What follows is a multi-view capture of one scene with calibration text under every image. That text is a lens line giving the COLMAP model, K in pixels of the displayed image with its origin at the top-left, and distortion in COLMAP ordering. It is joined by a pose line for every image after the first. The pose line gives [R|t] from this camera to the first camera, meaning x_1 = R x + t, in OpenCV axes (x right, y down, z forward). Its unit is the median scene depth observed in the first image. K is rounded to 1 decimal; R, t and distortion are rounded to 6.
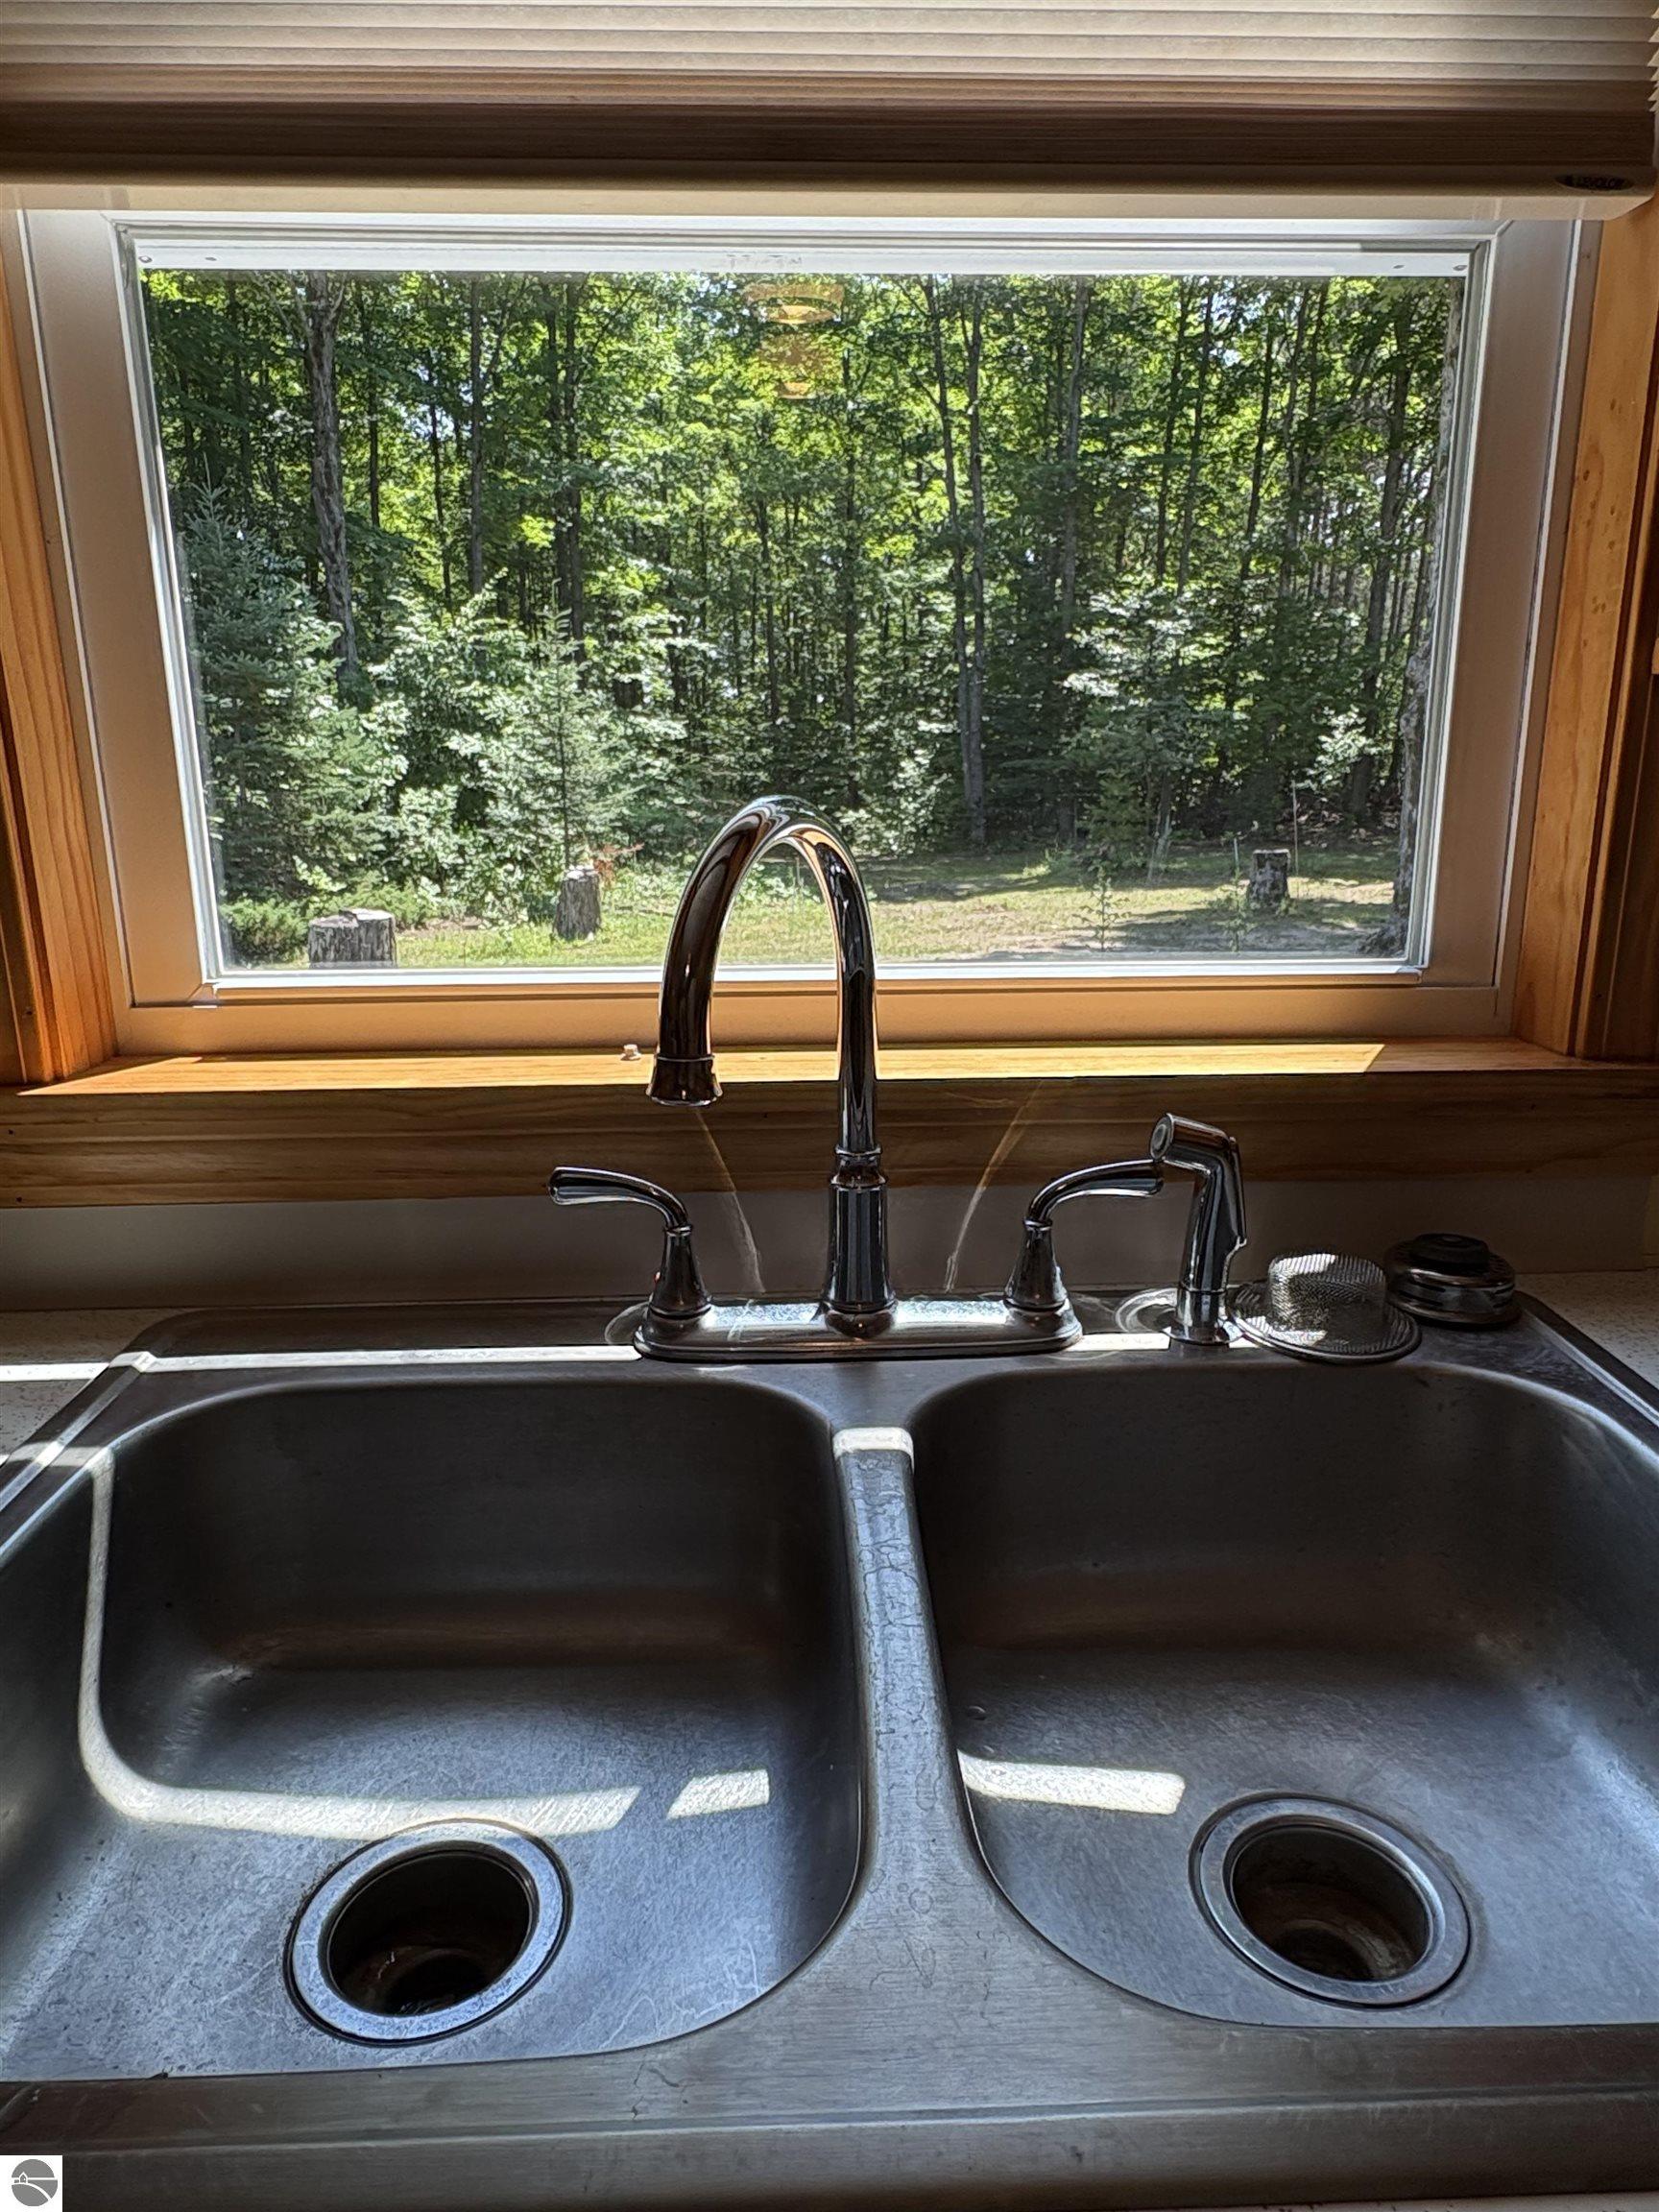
lens RADIAL K [[1413.7, 0, 829.5], [0, 1413.7, 1106.0], [0, 0, 1]] dist [0.000167, -0.000894]
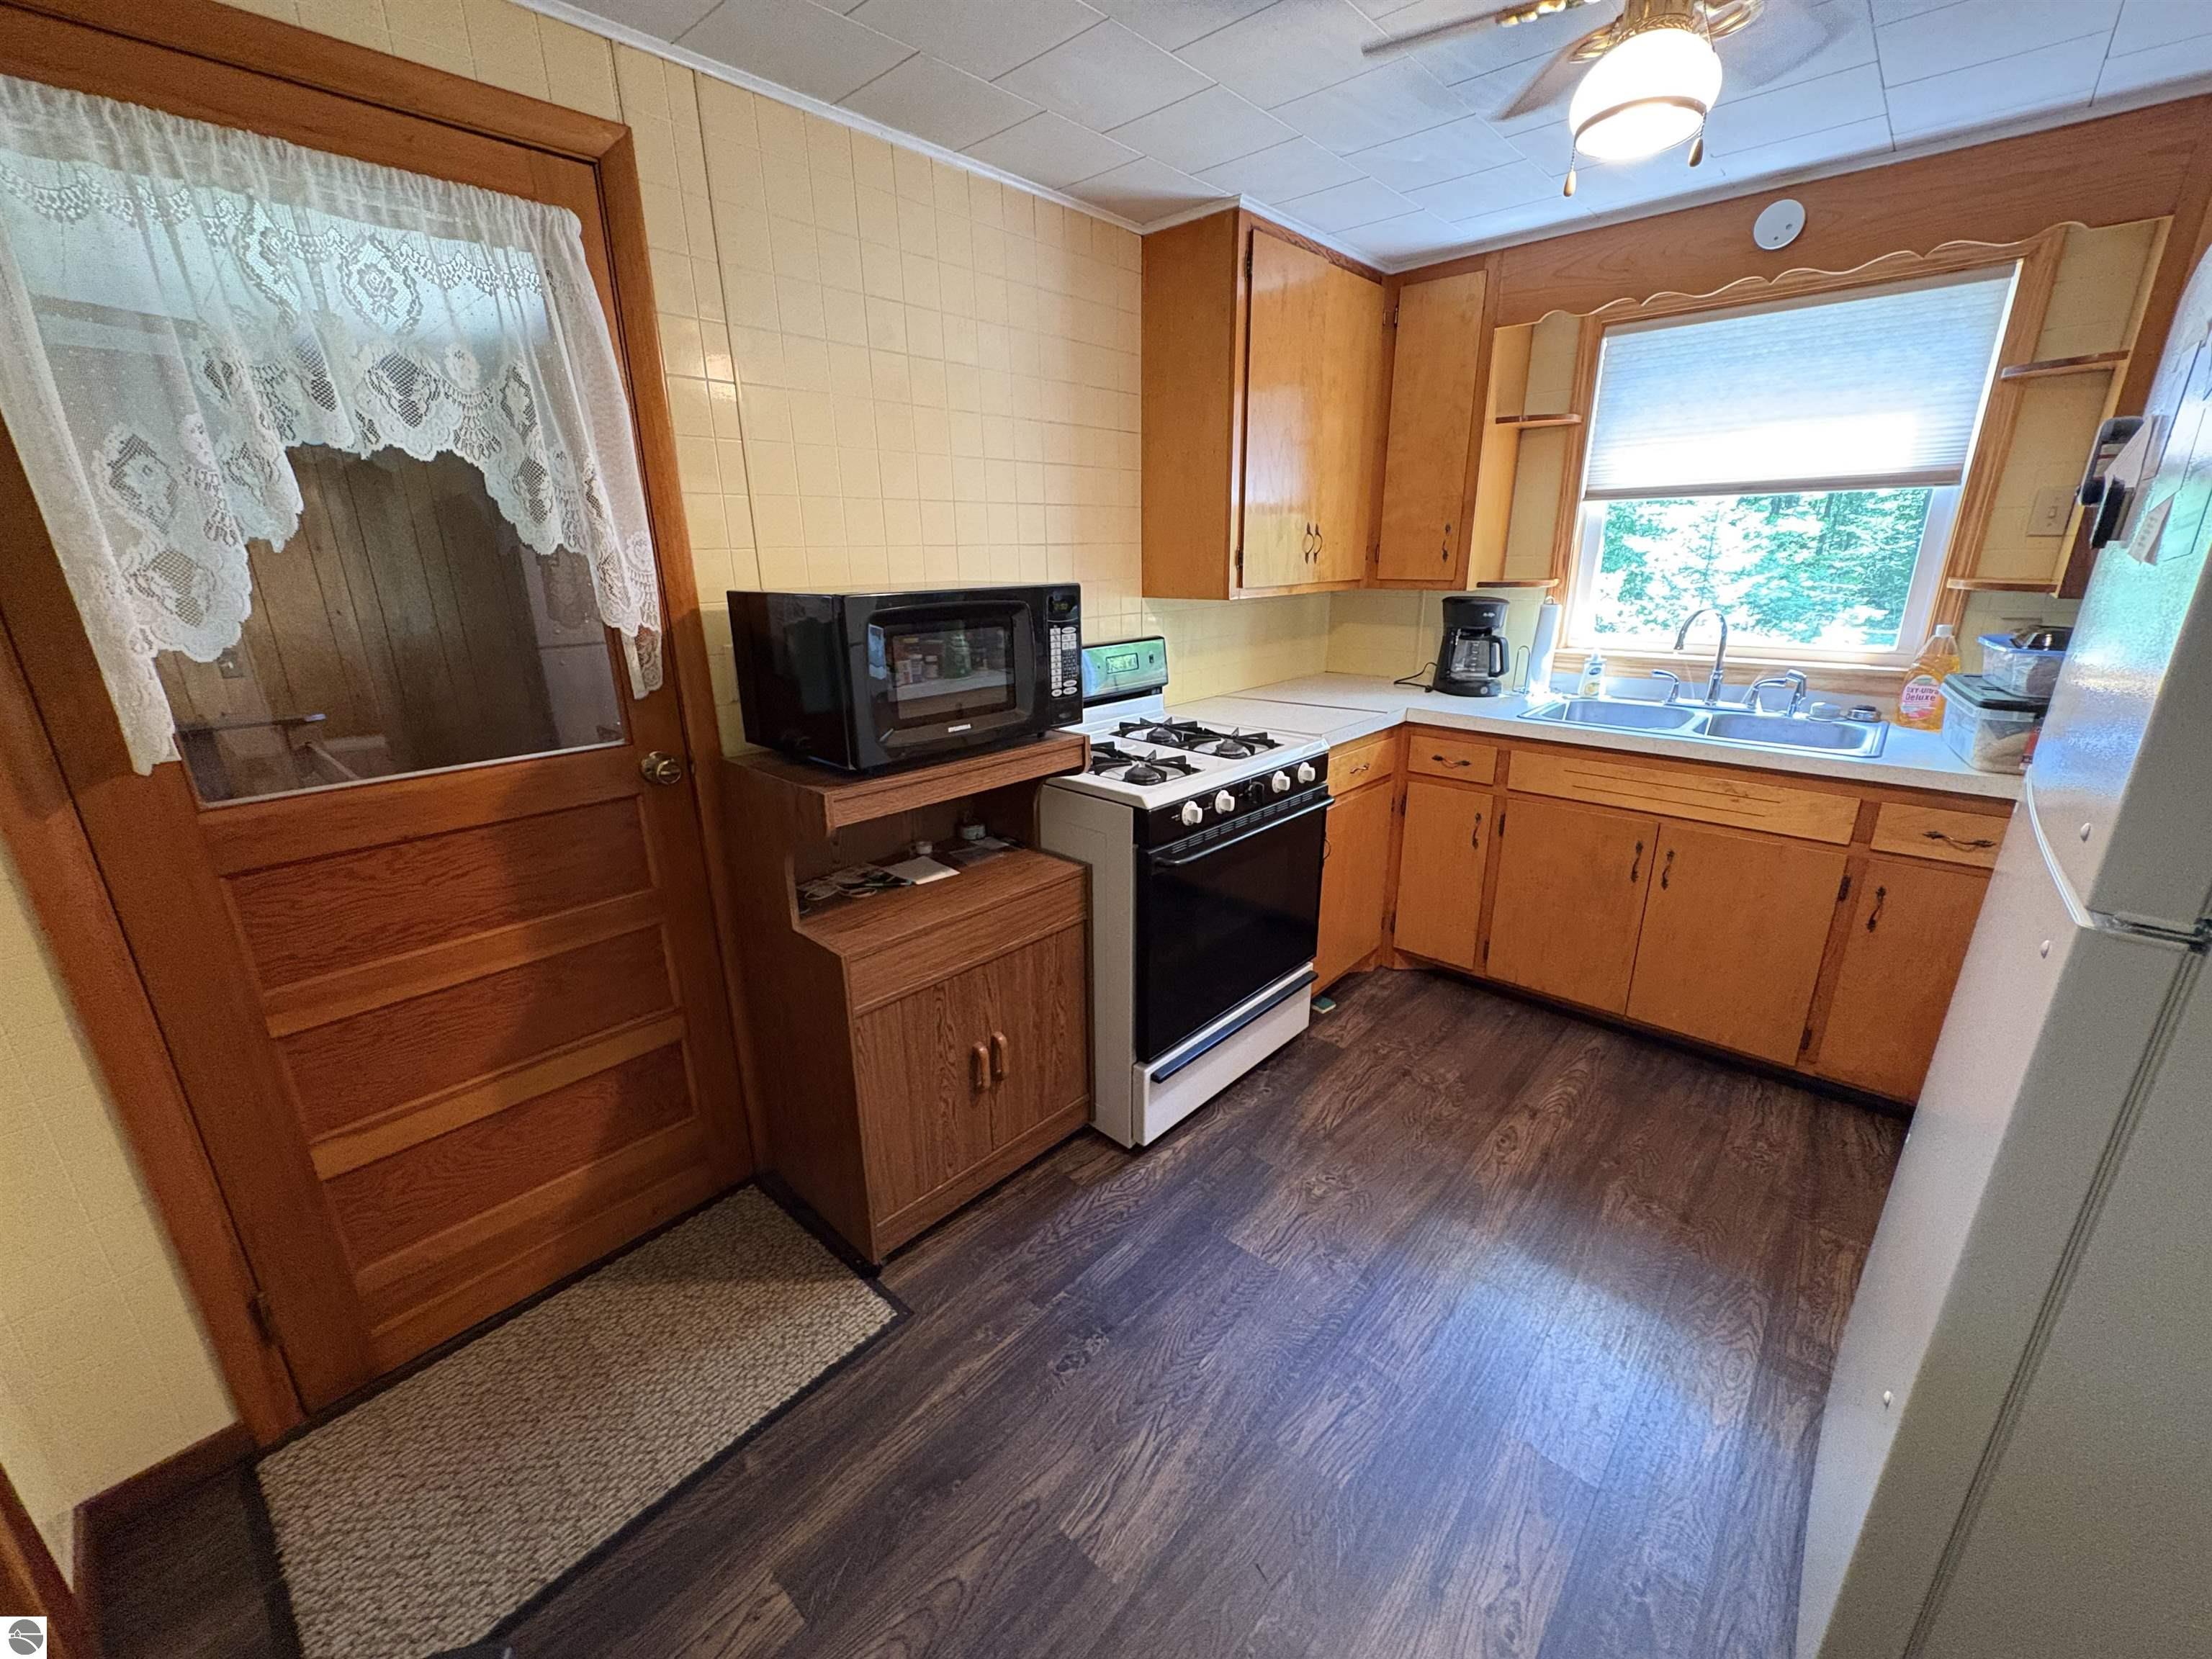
lens RADIAL K [[886.8, 0, 1106.0], [0, 886.8, 829.5], [0, 0, 1]] dist [0.000554, -0.000256]
pose [[0.724454, 0.203112, -0.658720, 0.026702], [-0.159263, 0.979068, 0.126733, 0.022523], [0.670673, 0.013098, 0.741638, -0.125219]]
